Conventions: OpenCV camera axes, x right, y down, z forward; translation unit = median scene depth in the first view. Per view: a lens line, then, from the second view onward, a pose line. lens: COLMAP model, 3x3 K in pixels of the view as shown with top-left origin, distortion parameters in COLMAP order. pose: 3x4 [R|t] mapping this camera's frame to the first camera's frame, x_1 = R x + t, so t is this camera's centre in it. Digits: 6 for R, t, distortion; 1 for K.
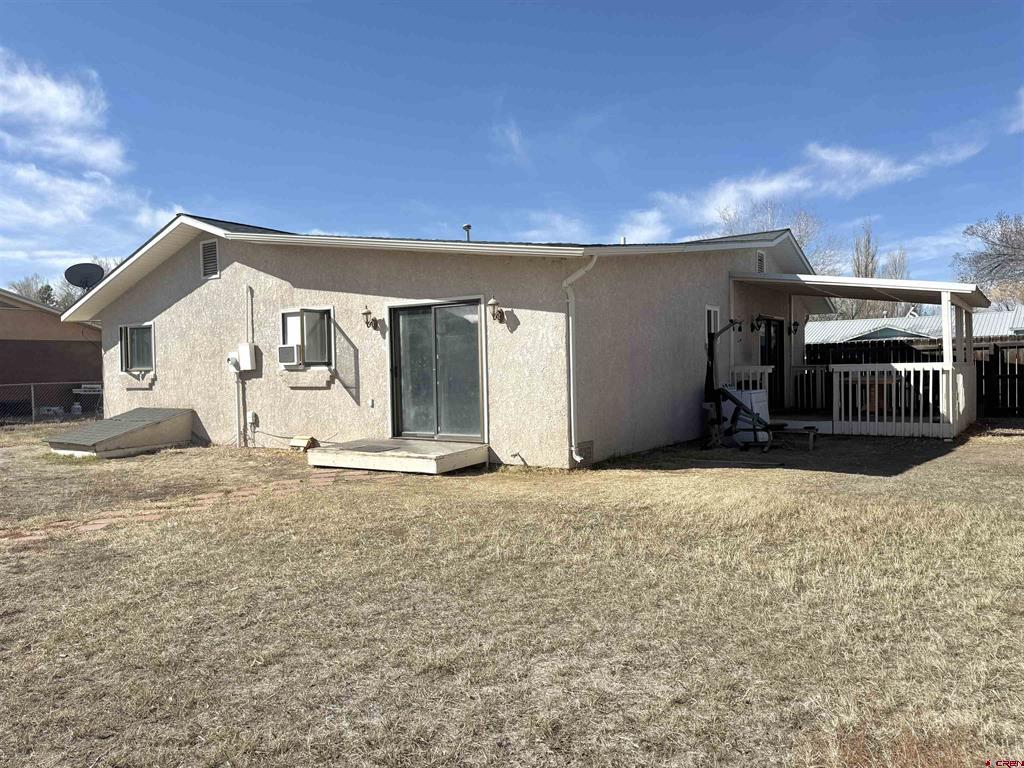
lens RADIAL K [[763.3, 0, 518.0], [0, 763.3, 384.3], [0, 0, 1]] dist [0.004072, -0.012231]
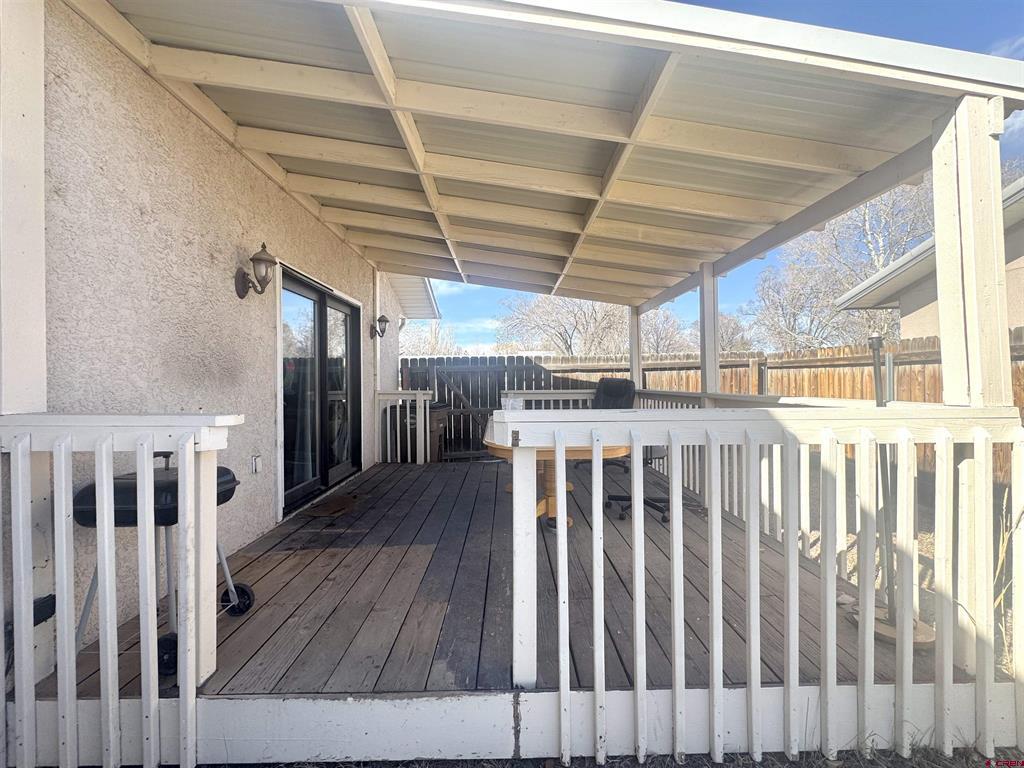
lens RADIAL K [[418.7, 0, 519.4], [0, 418.7, 380.1], [0, 0, 1]] dist [-0.003189, 0.000890]
pose [[0.809454, 0.017502, 0.586922, 0.263137], [0.001519, 0.999490, -0.031900, -0.022510], [-0.587181, 0.026713, 0.809015, 0.686506]]
